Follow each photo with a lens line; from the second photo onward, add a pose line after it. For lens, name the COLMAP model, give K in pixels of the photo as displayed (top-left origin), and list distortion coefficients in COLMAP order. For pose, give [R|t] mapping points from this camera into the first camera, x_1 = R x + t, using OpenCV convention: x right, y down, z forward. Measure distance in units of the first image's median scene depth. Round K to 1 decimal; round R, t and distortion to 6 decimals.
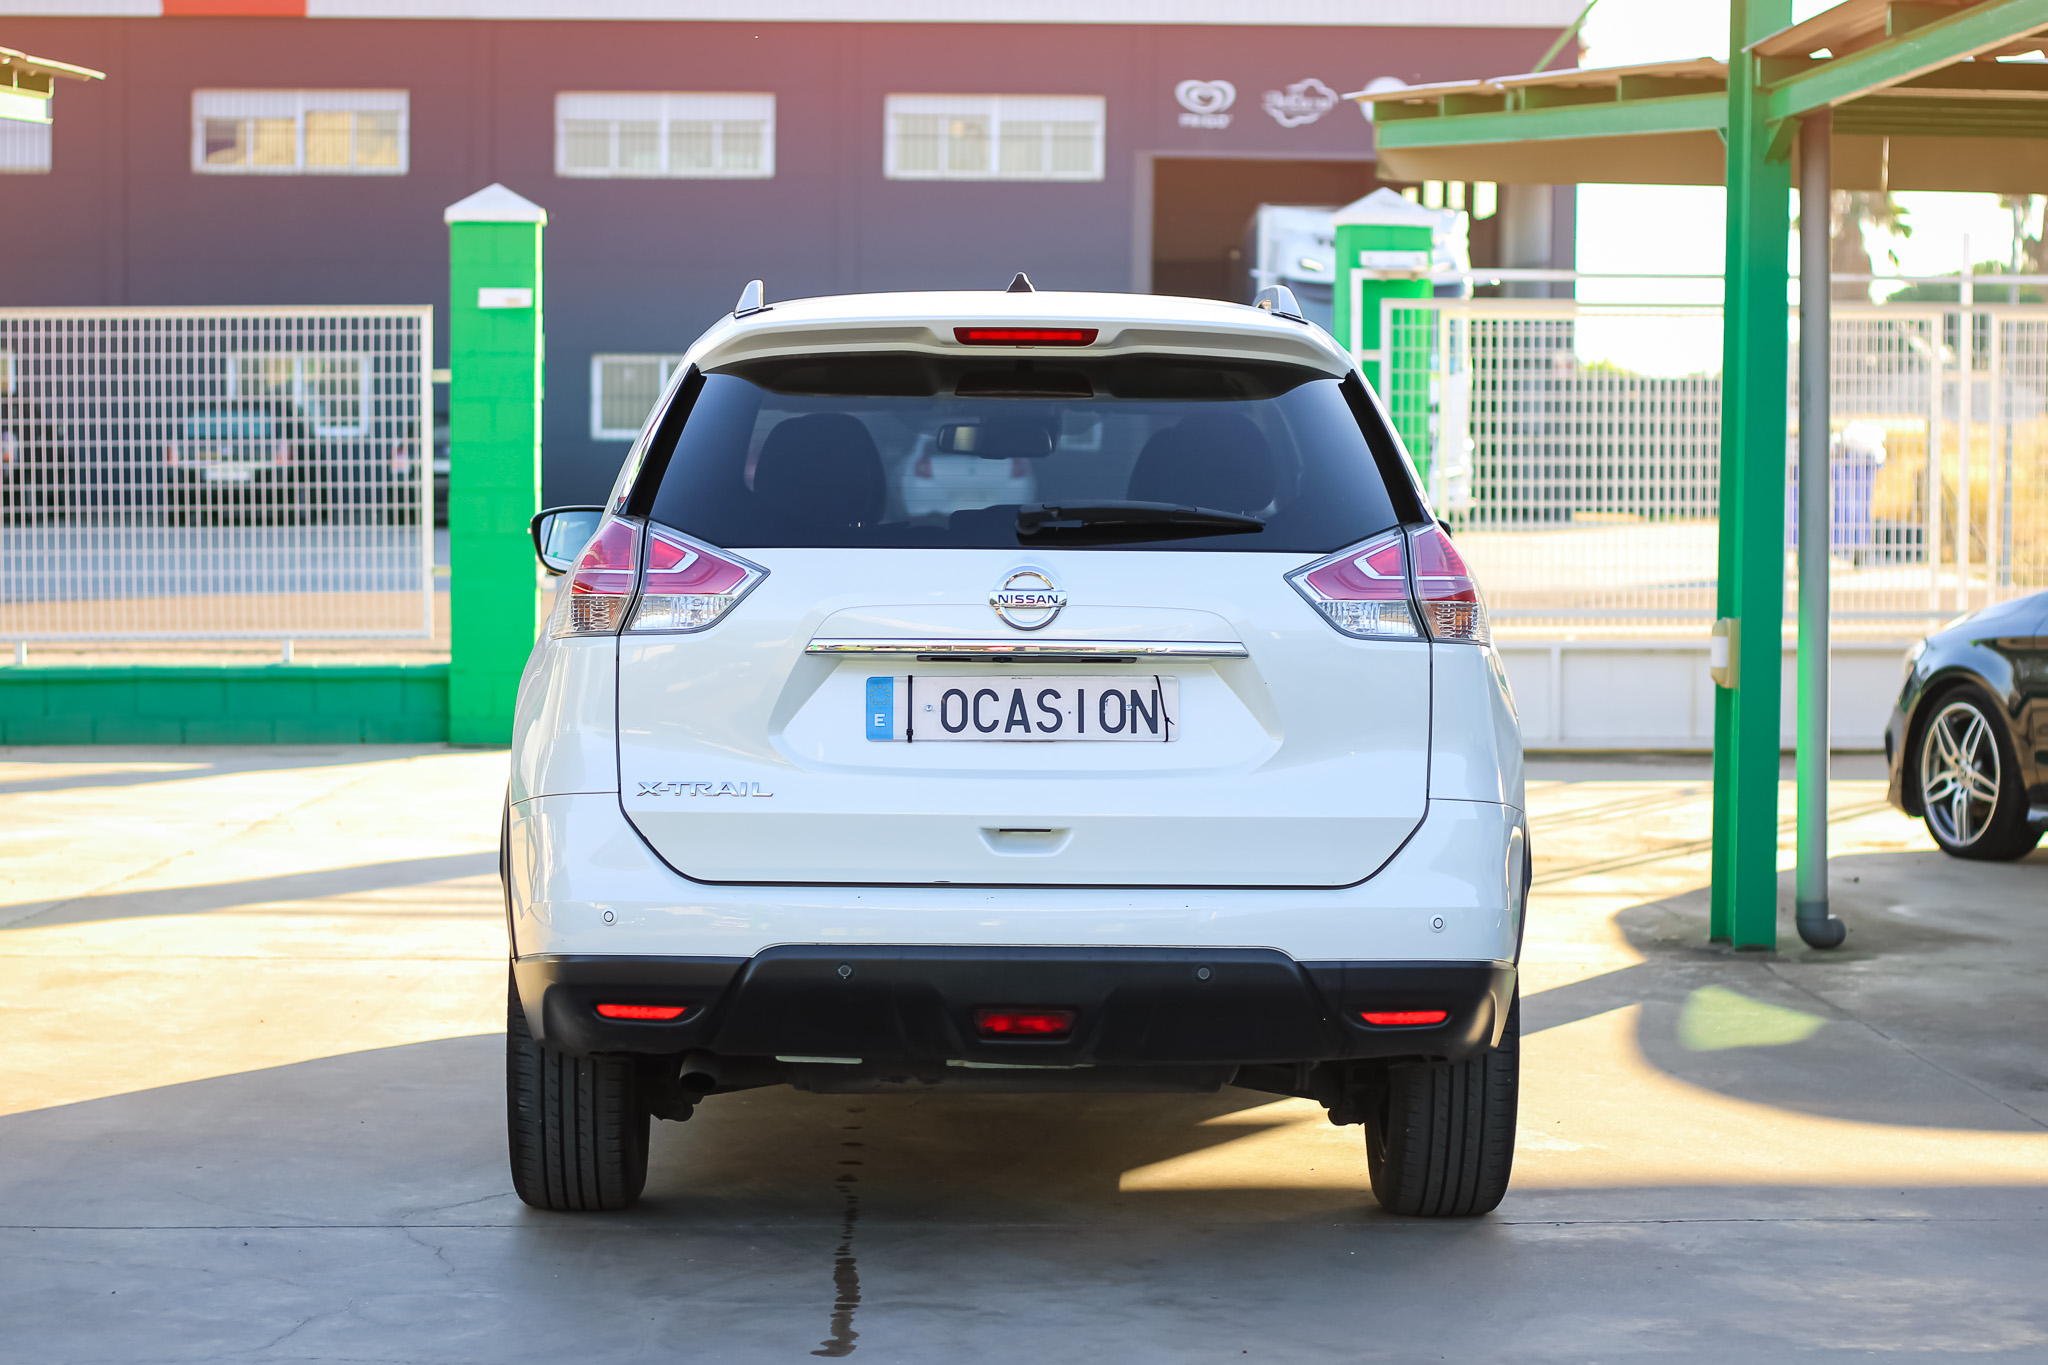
lens RADIAL K [[5621.8, 0, 1024.0], [0, 5621.8, 682.5], [0, 0, 1]] dist [-0.172237, -0.522182]
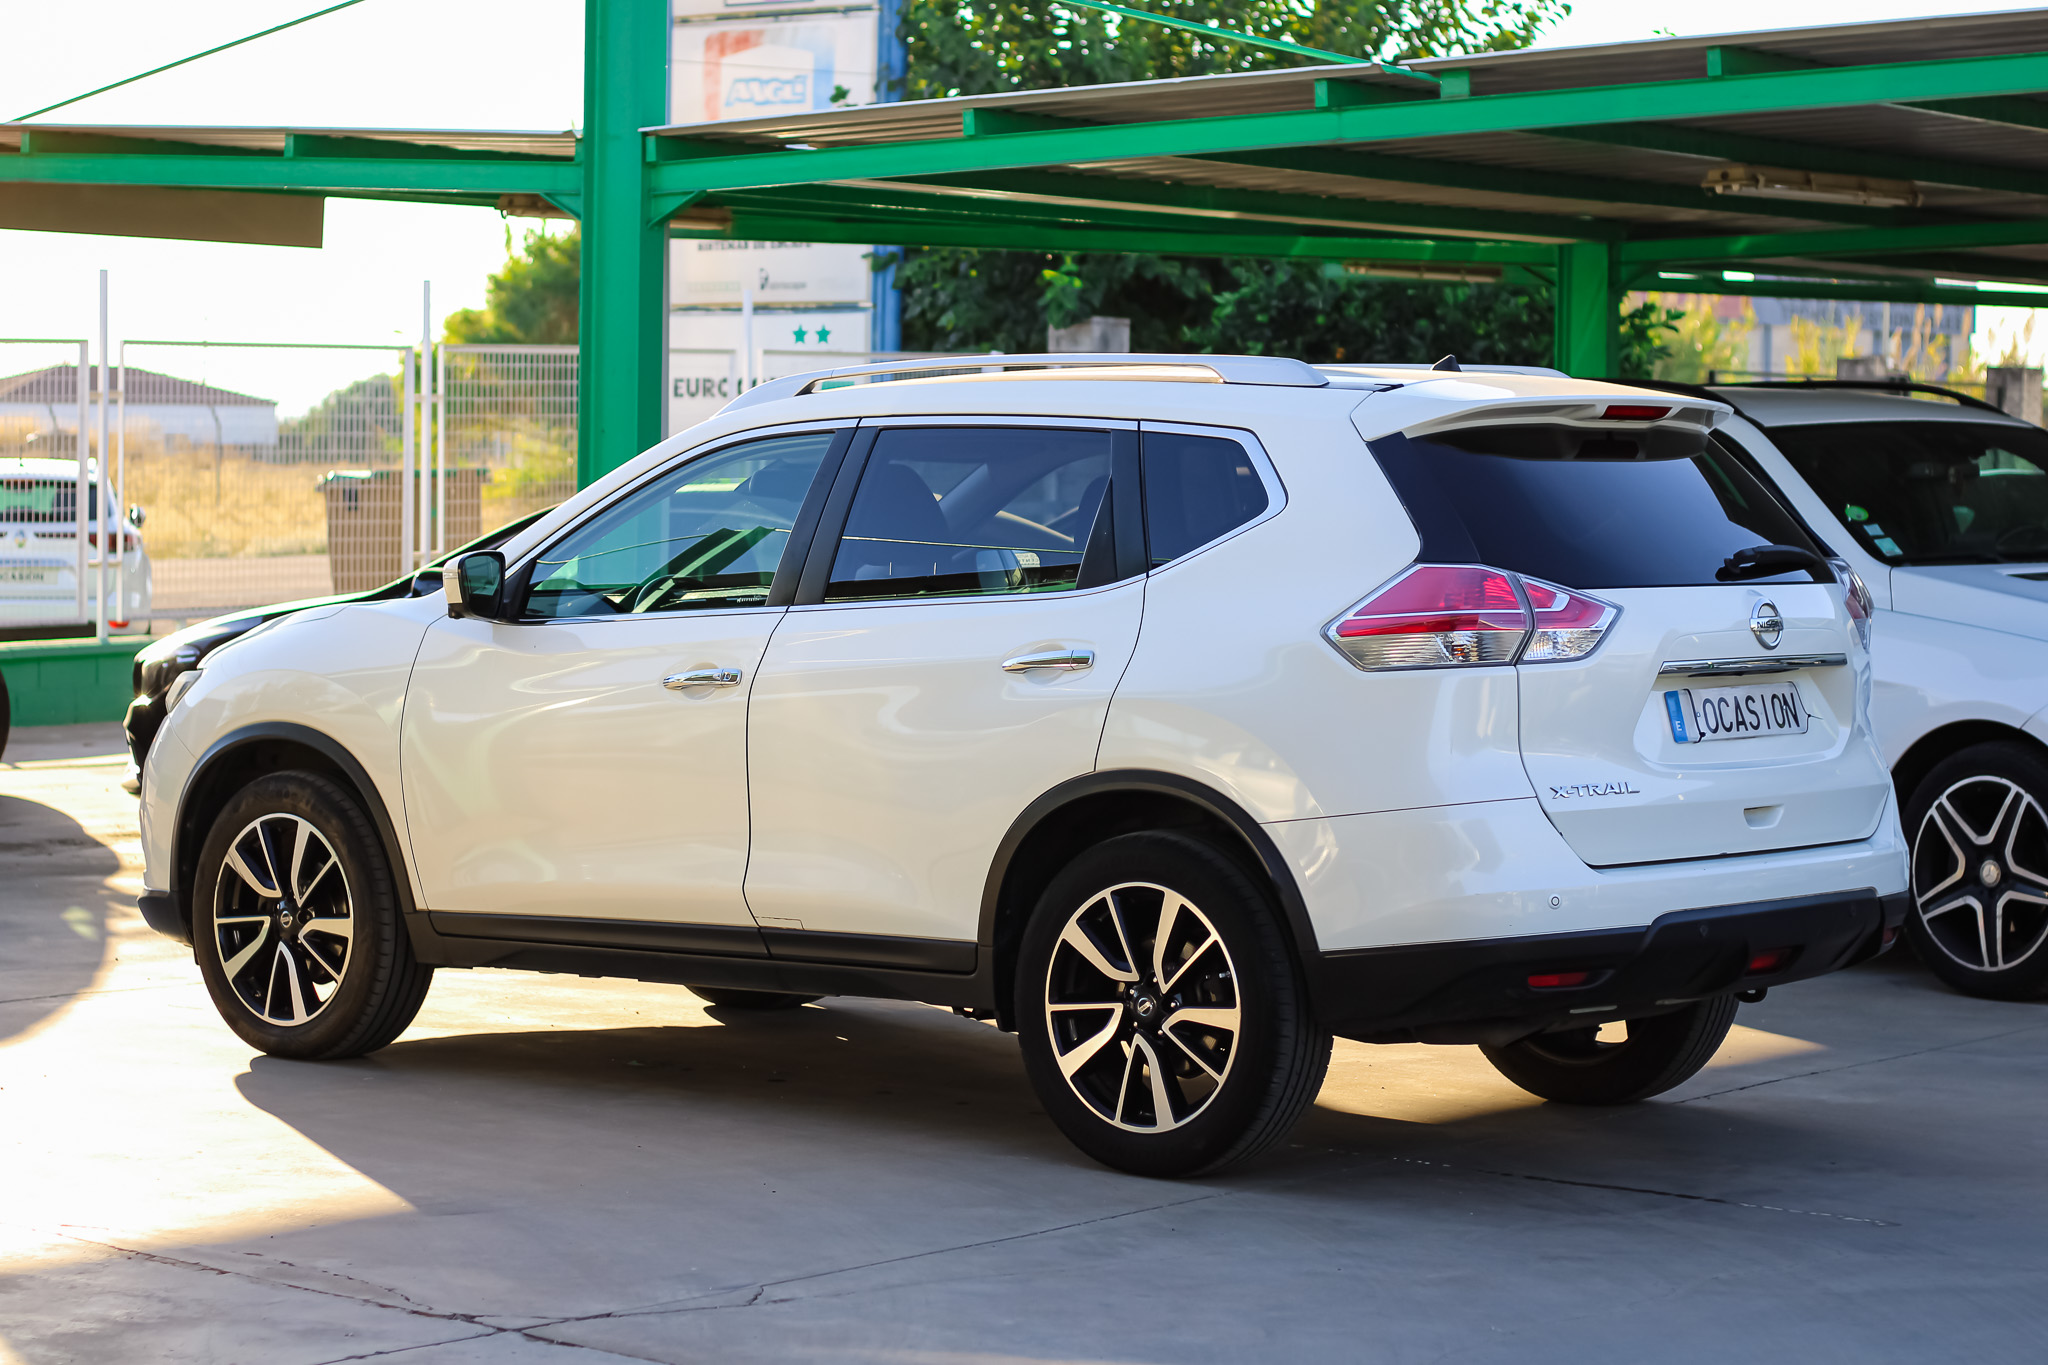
lens RADIAL K [[5621.8, 0, 1024.0], [0, 5621.8, 682.5], [0, 0, 1]] dist [-0.172237, -0.522182]
pose [[0.646434, -0.039838, 0.761929, -1.051999], [0.041409, 0.998996, 0.017101, -0.029767], [-0.761846, 0.020496, 0.647434, 0.314161]]
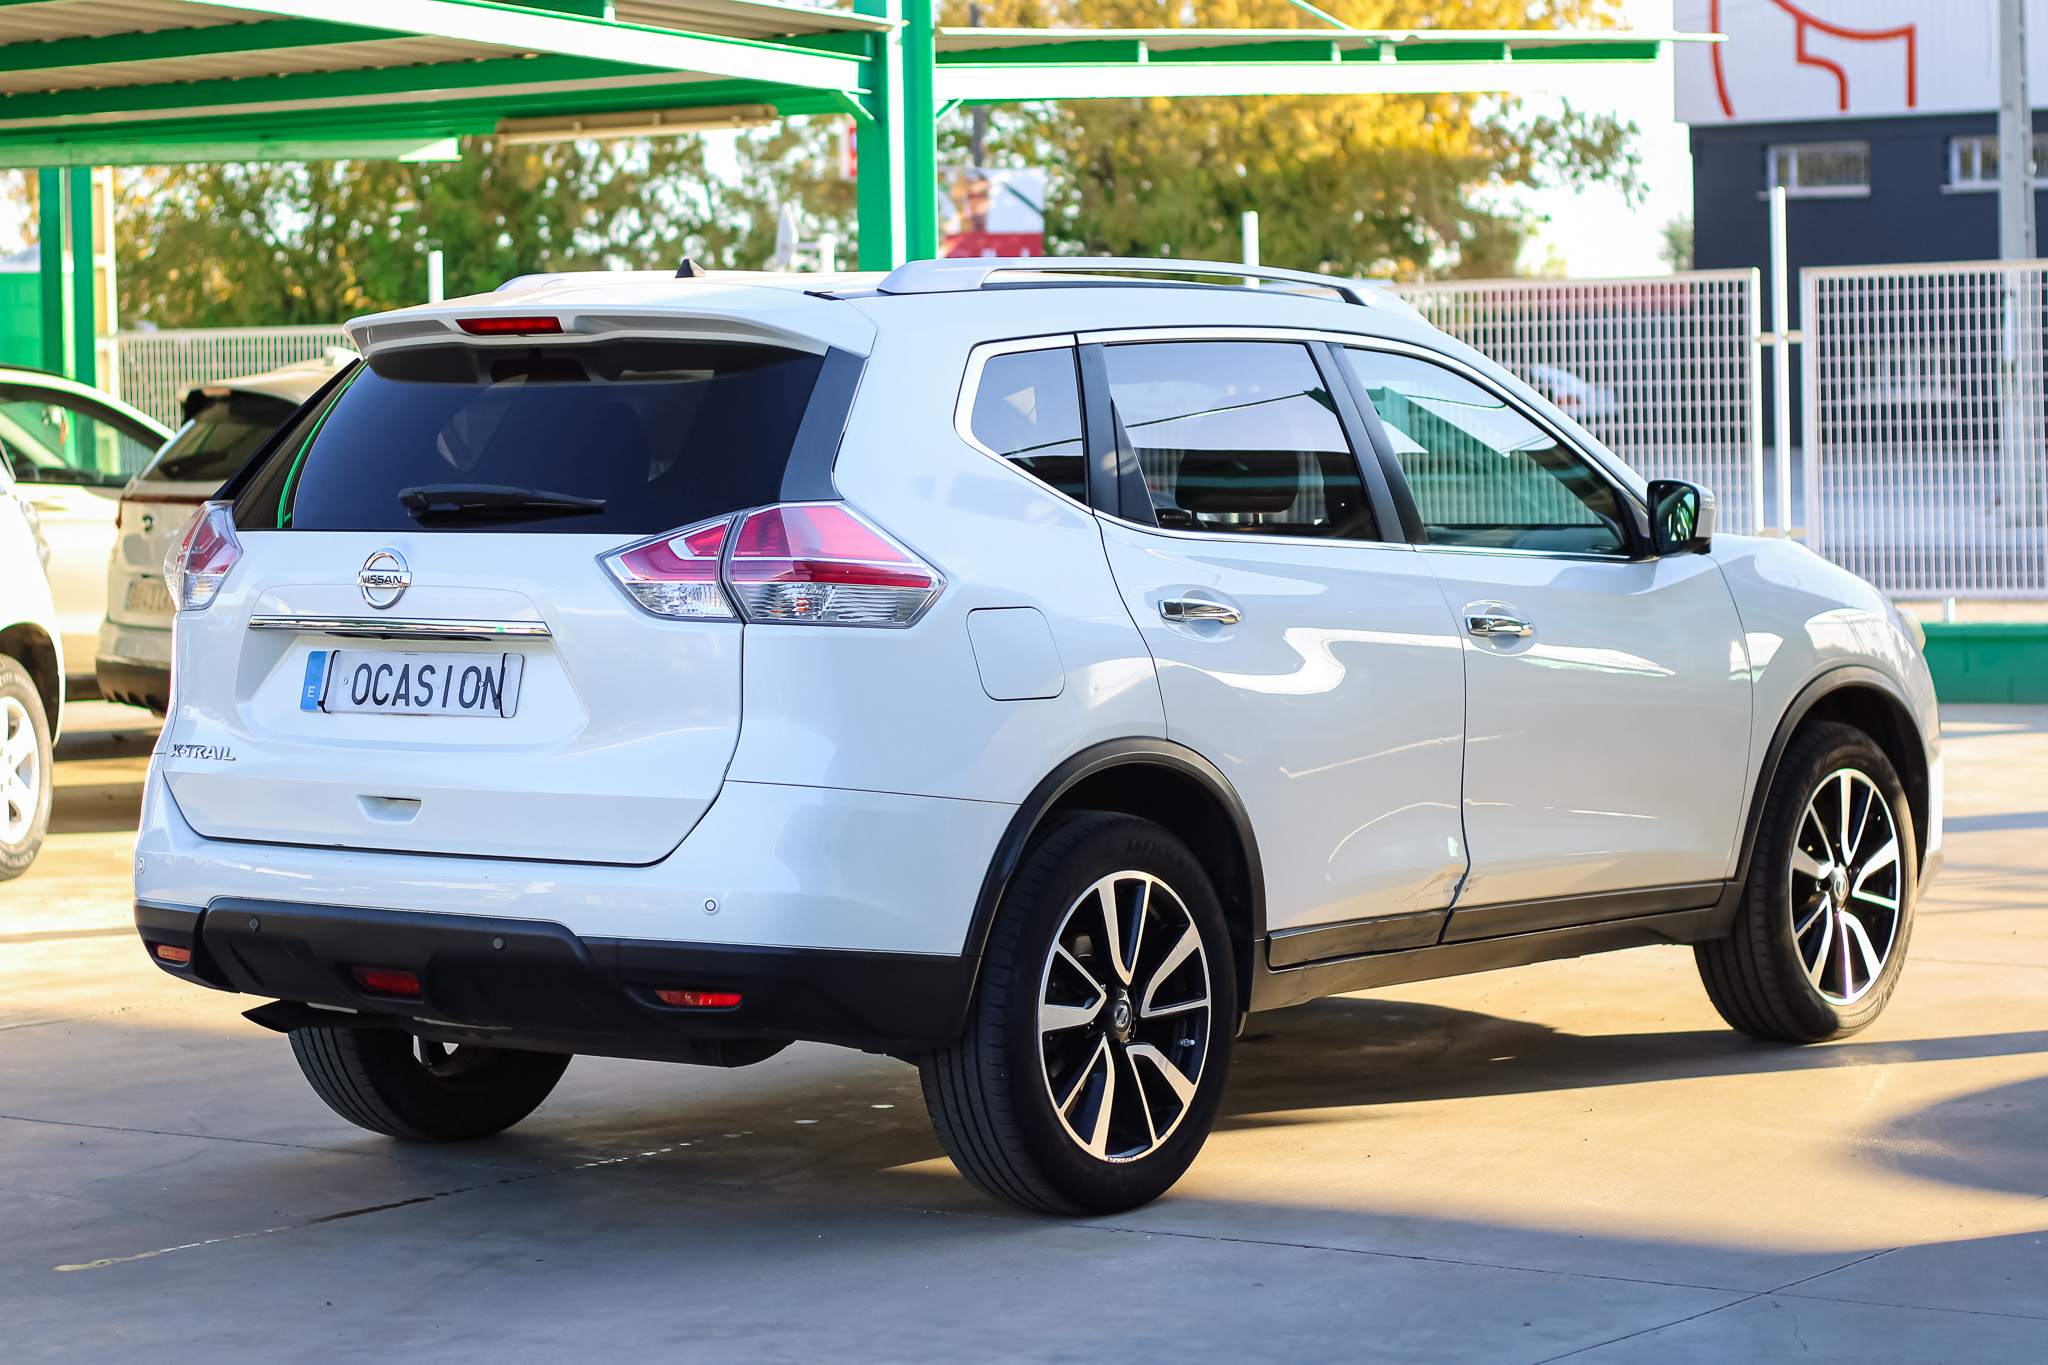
lens RADIAL K [[5621.8, 0, 1024.0], [0, 5621.8, 682.5], [0, 0, 1]] dist [-0.172237, -0.522182]
pose [[0.781054, 0.019370, -0.624163, 0.743425], [-0.012660, 0.999805, 0.015186, -0.012845], [0.624335, -0.003959, 0.781147, 0.253173]]
